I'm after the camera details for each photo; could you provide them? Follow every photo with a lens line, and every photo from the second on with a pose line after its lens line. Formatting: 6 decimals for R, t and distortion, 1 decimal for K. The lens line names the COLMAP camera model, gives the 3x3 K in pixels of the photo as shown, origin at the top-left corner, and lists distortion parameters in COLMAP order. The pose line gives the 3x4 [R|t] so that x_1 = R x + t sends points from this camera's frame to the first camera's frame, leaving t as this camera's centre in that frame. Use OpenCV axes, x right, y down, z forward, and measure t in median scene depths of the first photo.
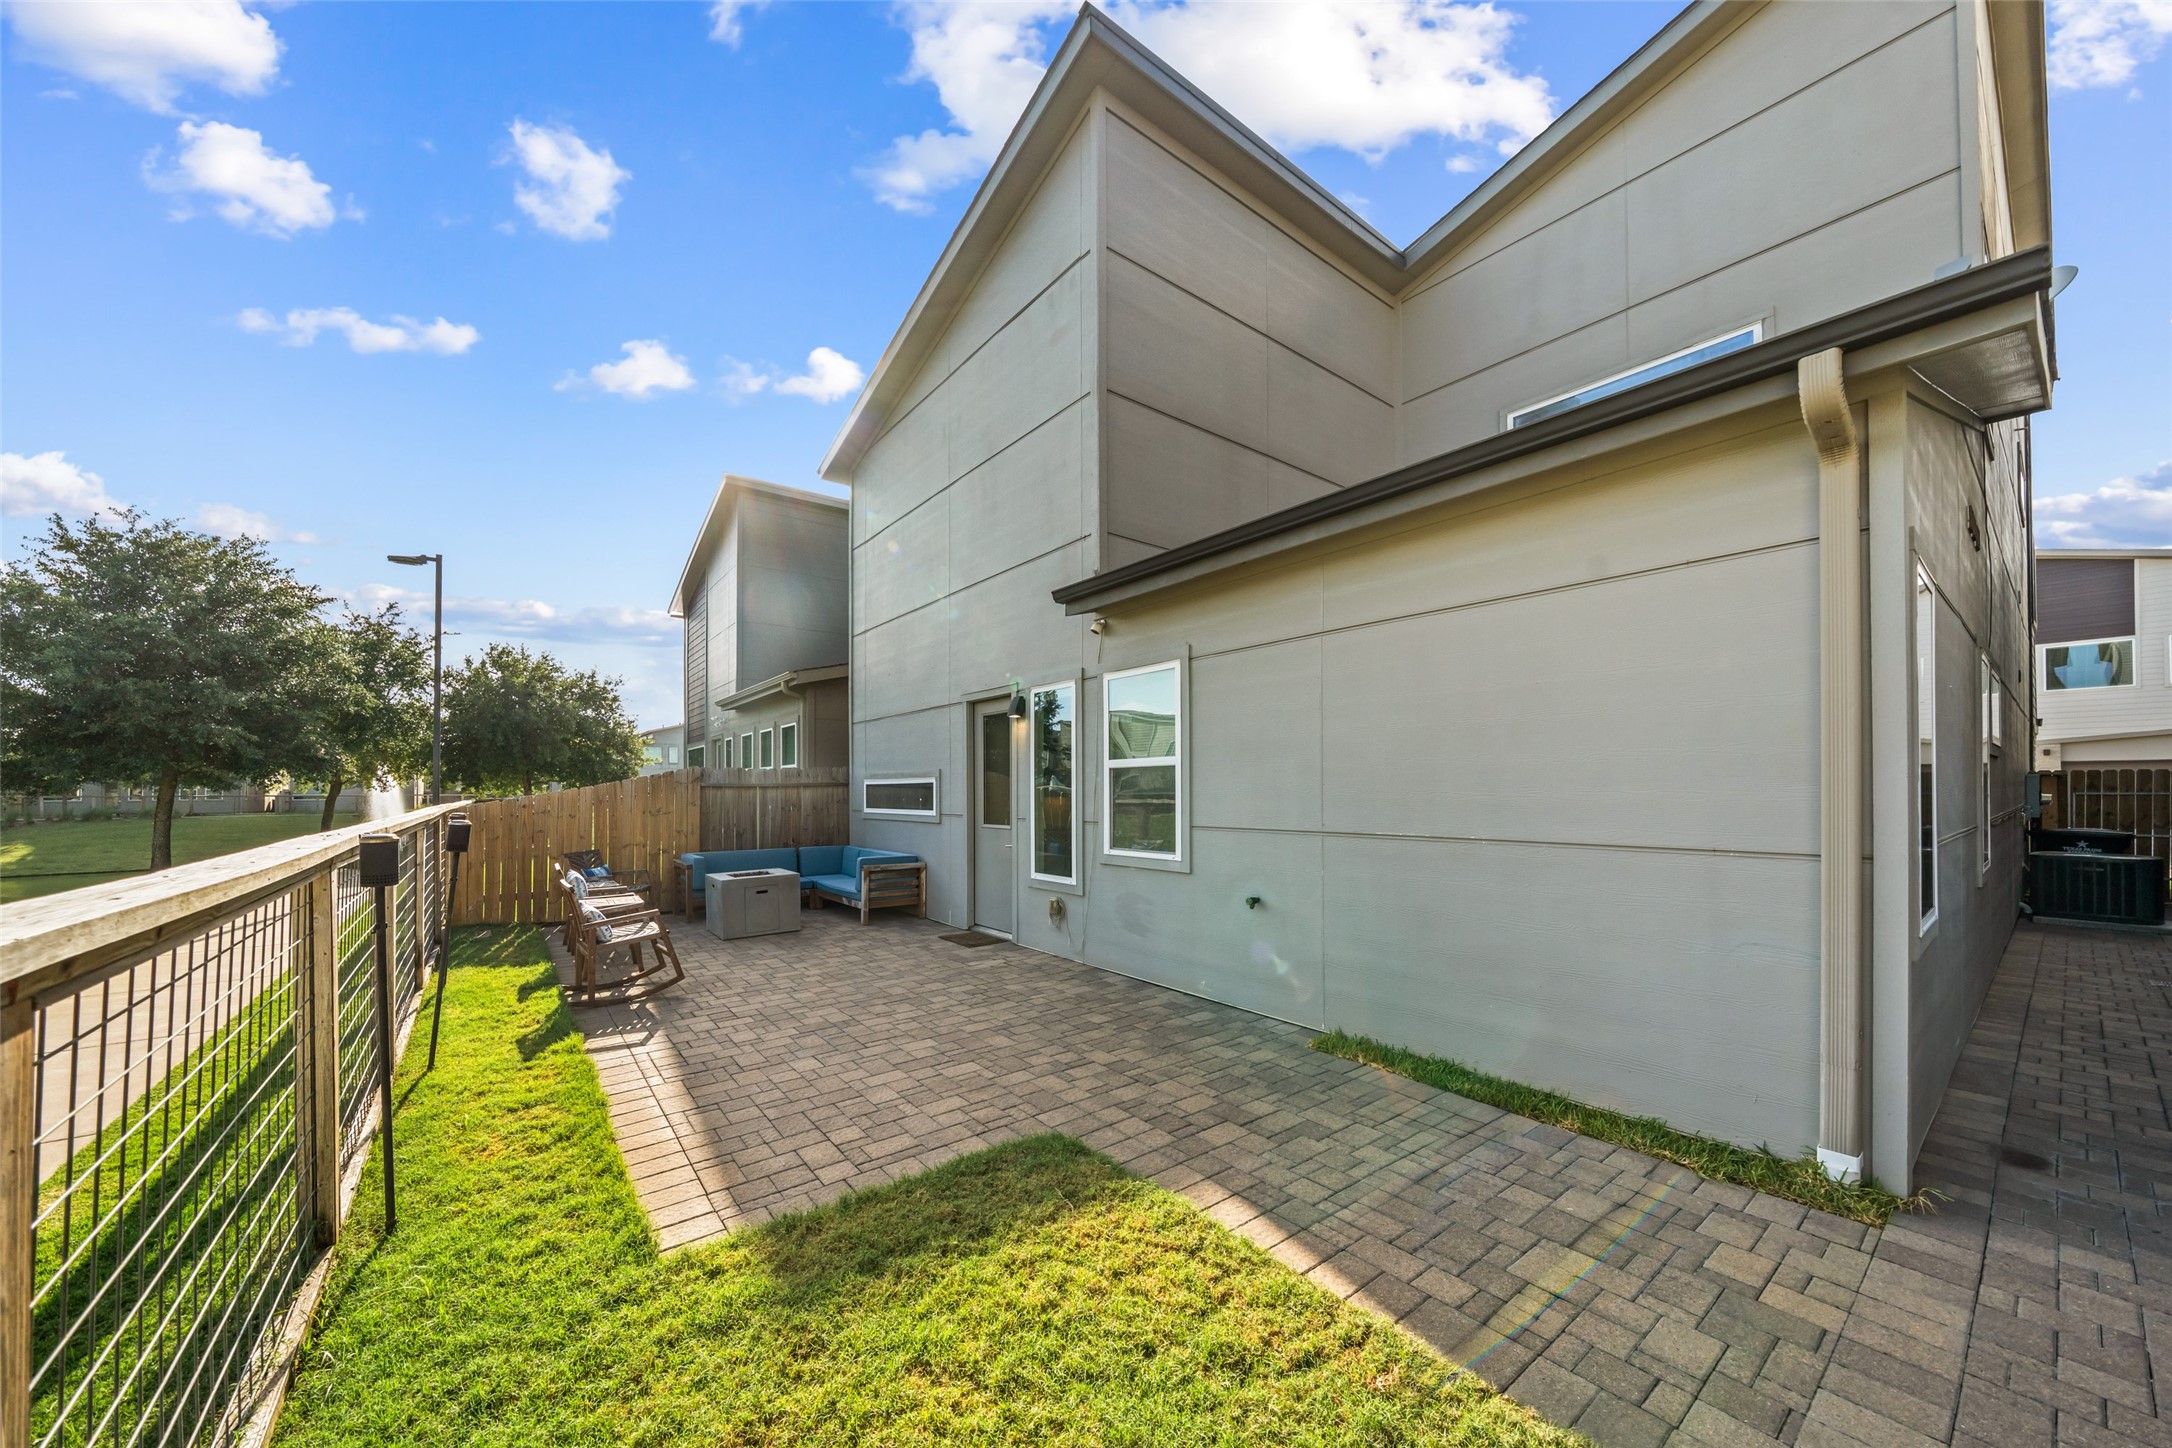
lens RADIAL K [[764.6, 0, 1080.7], [0, 764.6, 764.3], [0, 0, 1]] dist [-0.006321, -0.000138]
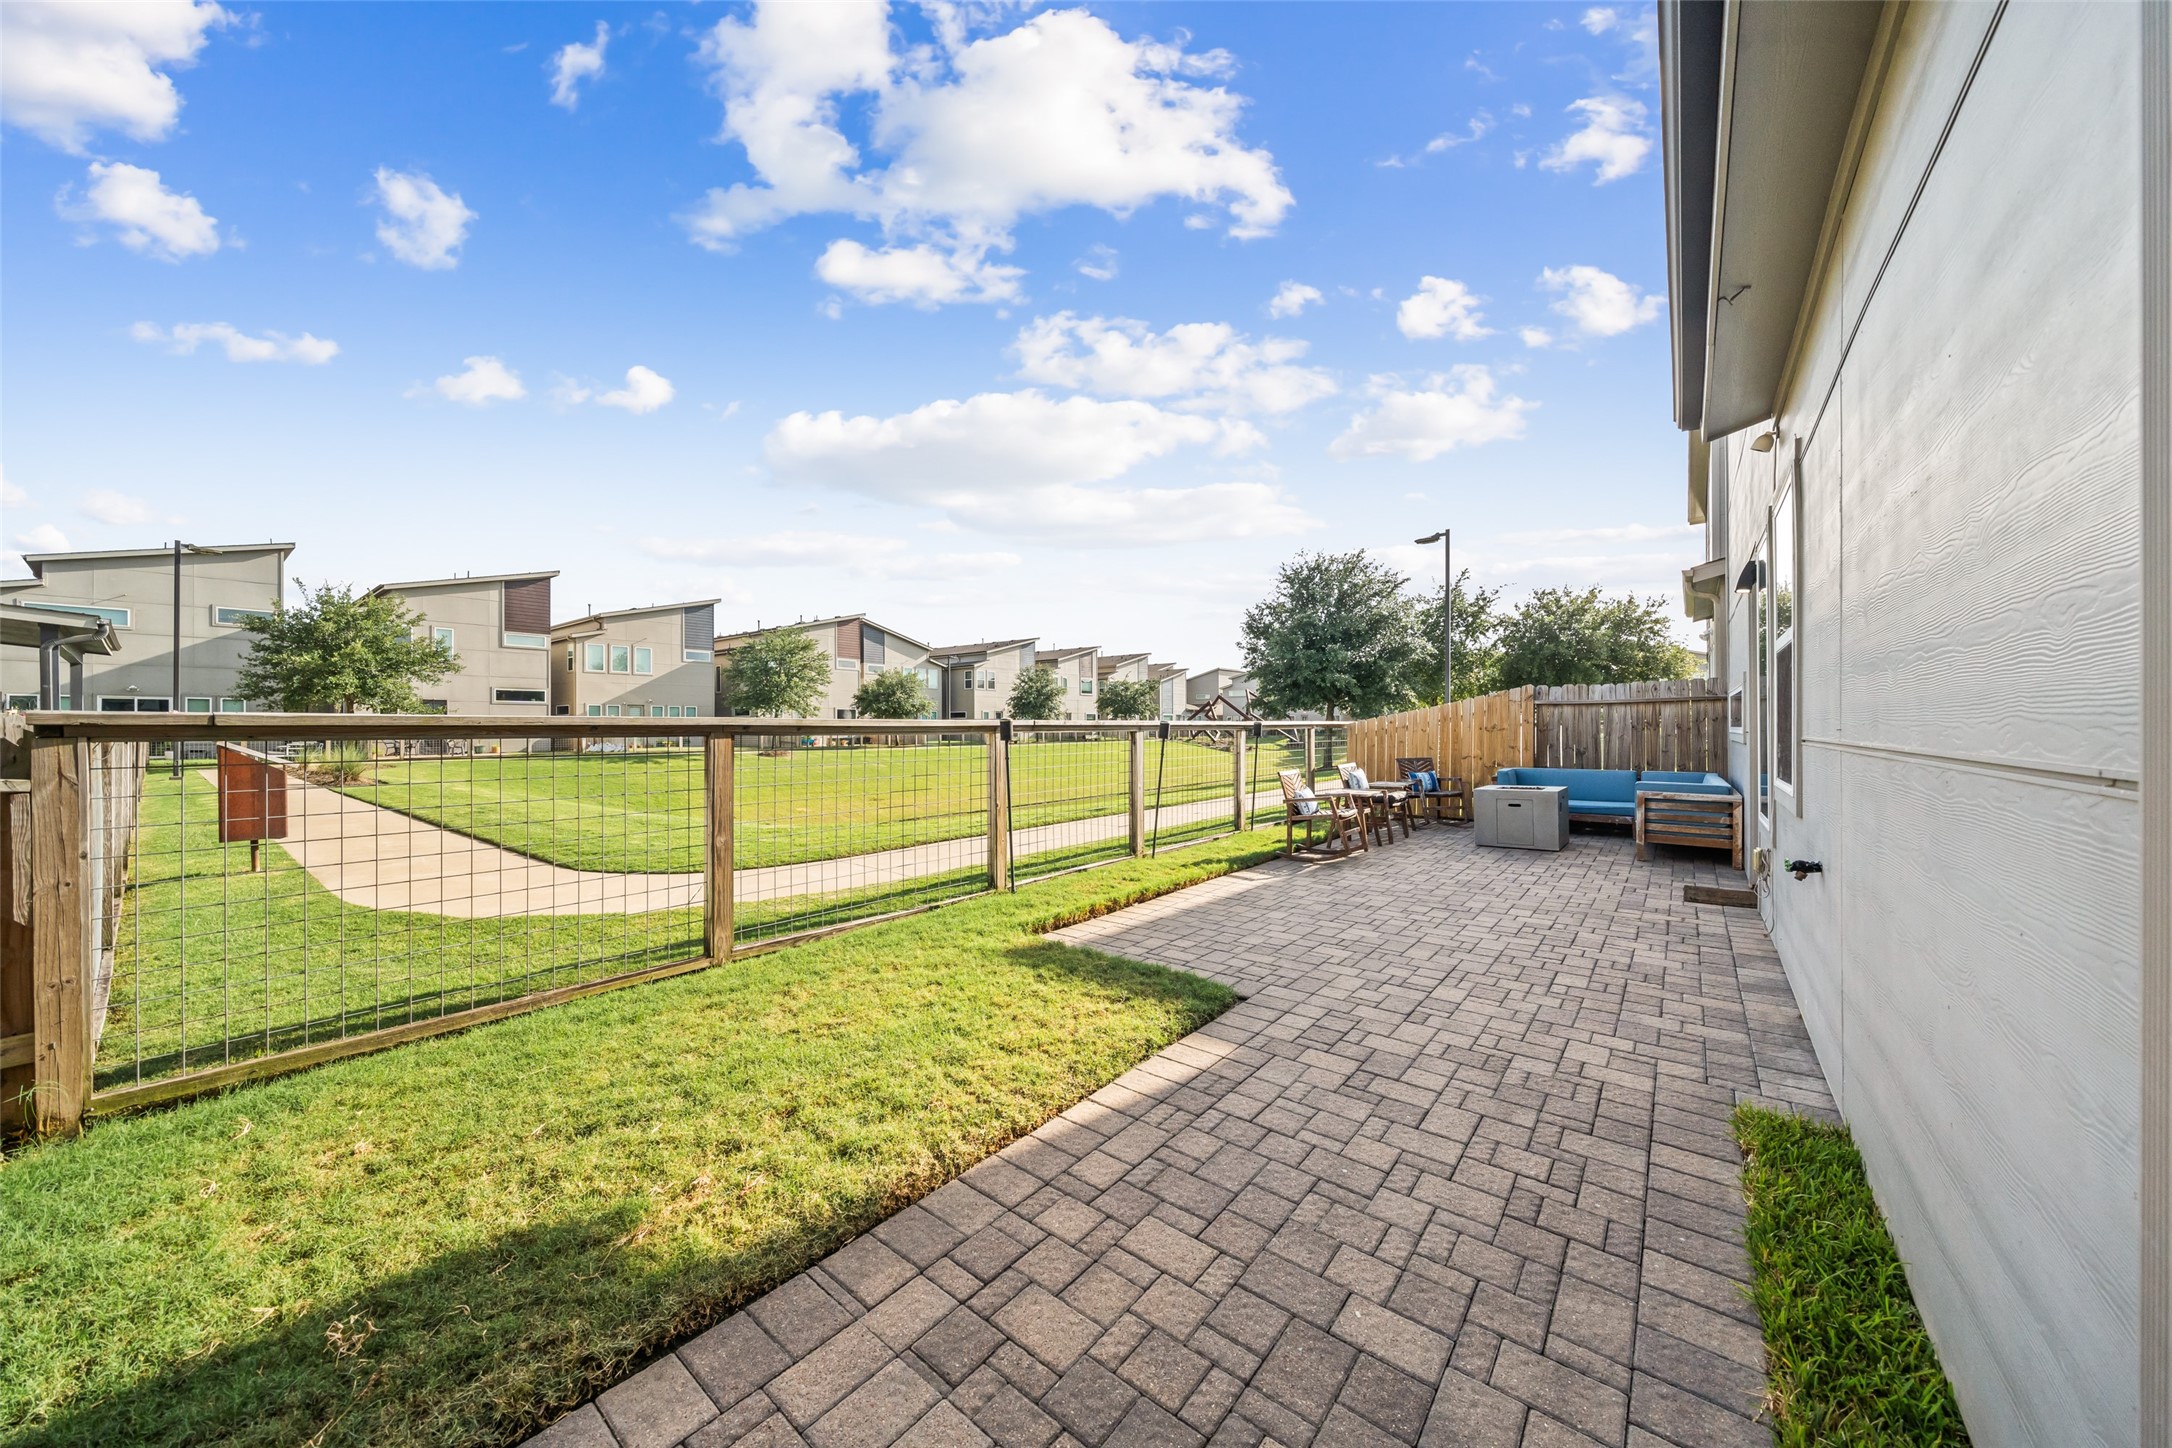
lens RADIAL K [[739.6, 0, 1093.8], [0, 739.6, 724.1], [0, 0, 1]] dist [-0.004518, -0.000113]
pose [[0.238294, 0.001253, -0.971192, 0.715883], [0.036833, 0.999268, 0.010327, 0.050261], [0.970494, -0.038233, 0.238073, 0.400688]]
